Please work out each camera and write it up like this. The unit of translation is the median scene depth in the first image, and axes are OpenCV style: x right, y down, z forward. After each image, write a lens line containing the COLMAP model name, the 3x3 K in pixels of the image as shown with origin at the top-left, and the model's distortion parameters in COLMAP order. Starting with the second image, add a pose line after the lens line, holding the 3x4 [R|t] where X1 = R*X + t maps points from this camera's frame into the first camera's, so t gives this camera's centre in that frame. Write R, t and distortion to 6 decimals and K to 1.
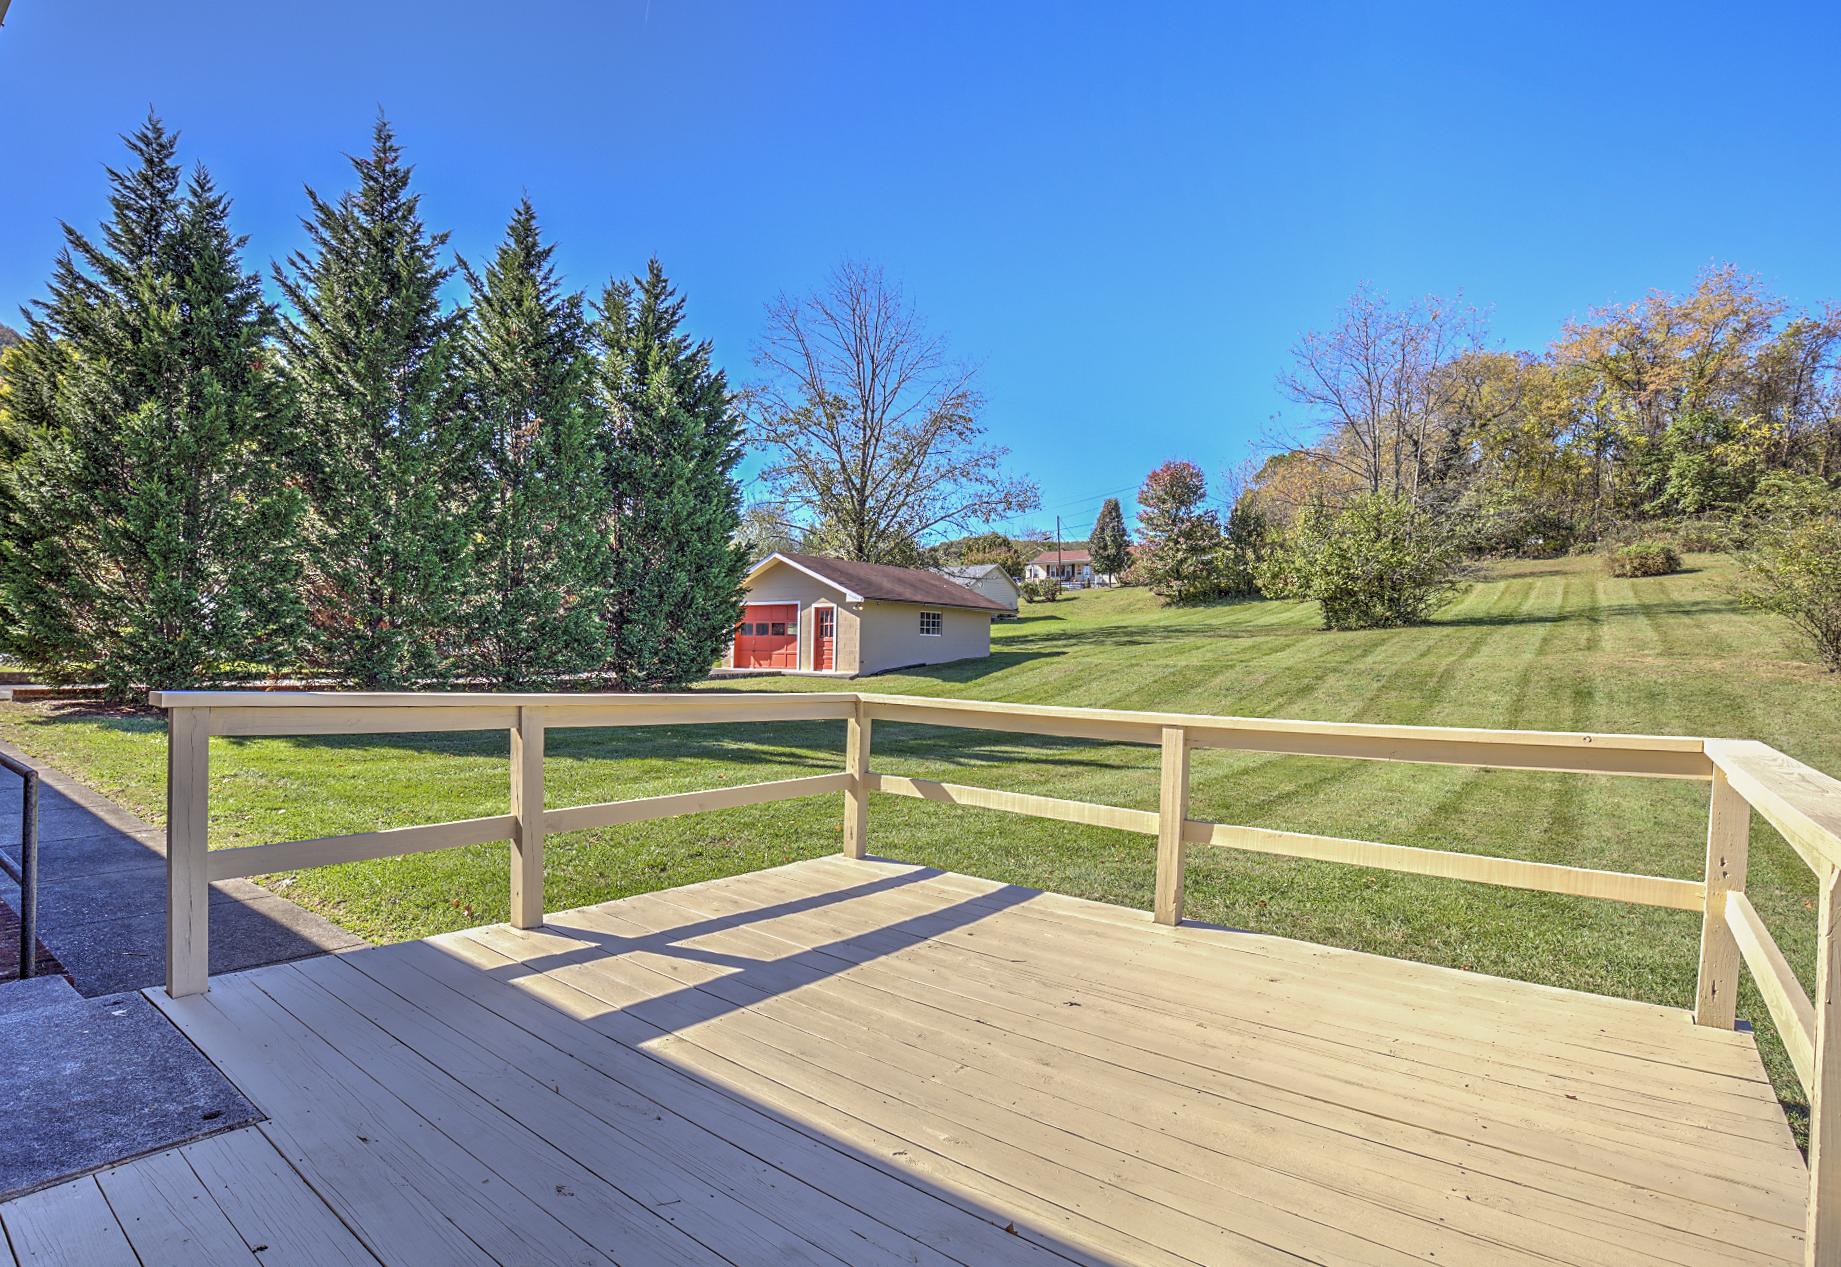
lens RADIAL K [[908.9, 0, 916.0], [0, 908.9, 648.5], [0, 0, 1]] dist [-0.001614, -0.018313]
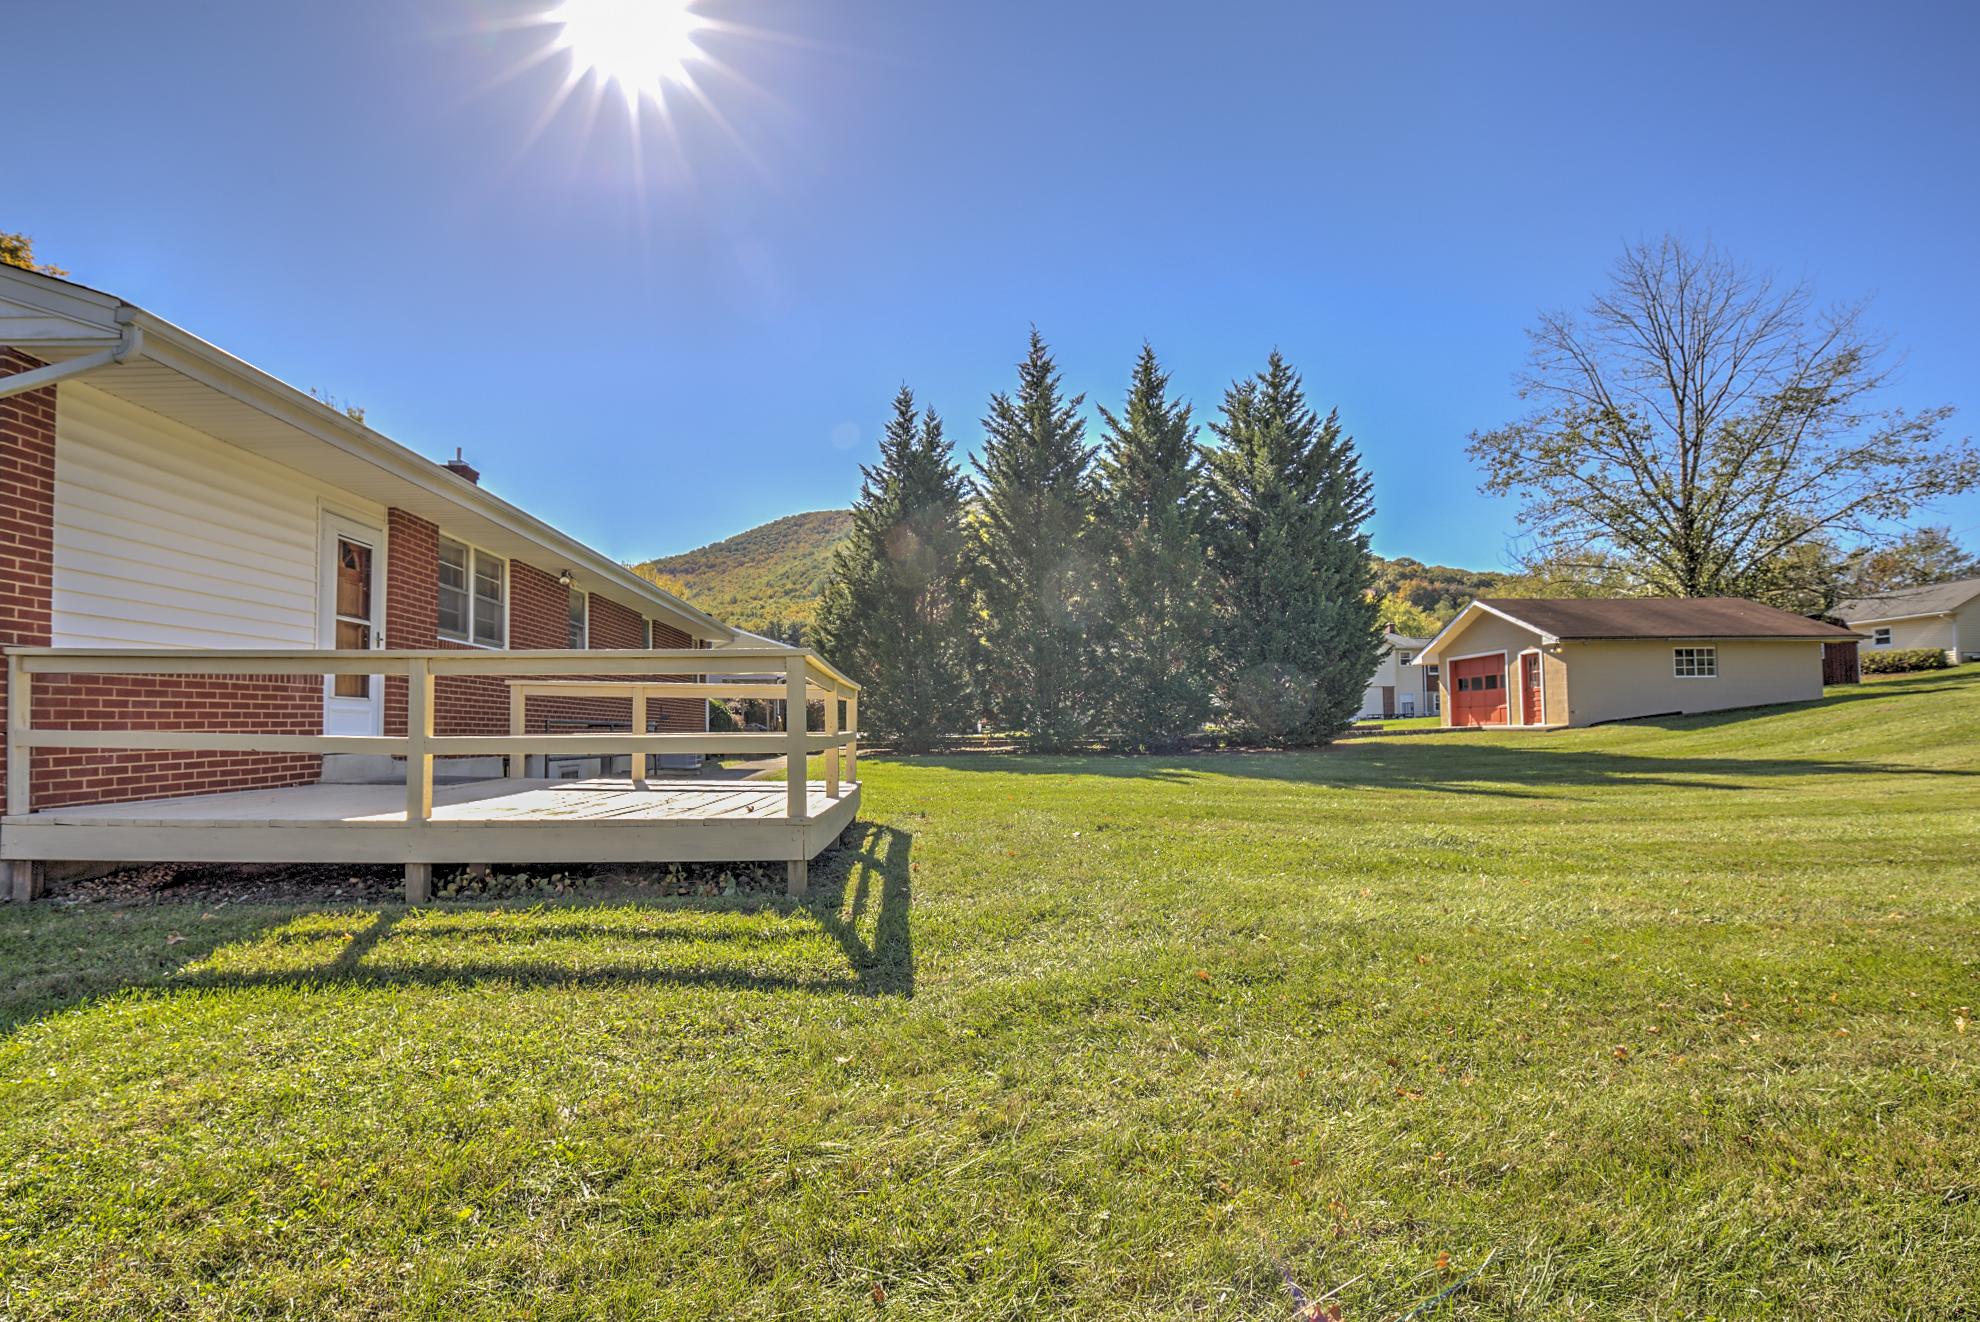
lens RADIAL K [[908.3, 0, 989.1], [0, 908.3, 673.4], [0, 0, 1]] dist [-0.029435, 0.000574]
pose [[0.670343, -0.076119, -0.738137, 0.196752], [0.031810, 0.996758, -0.073900, 0.022801], [0.741369, 0.026058, 0.670591, 0.014108]]
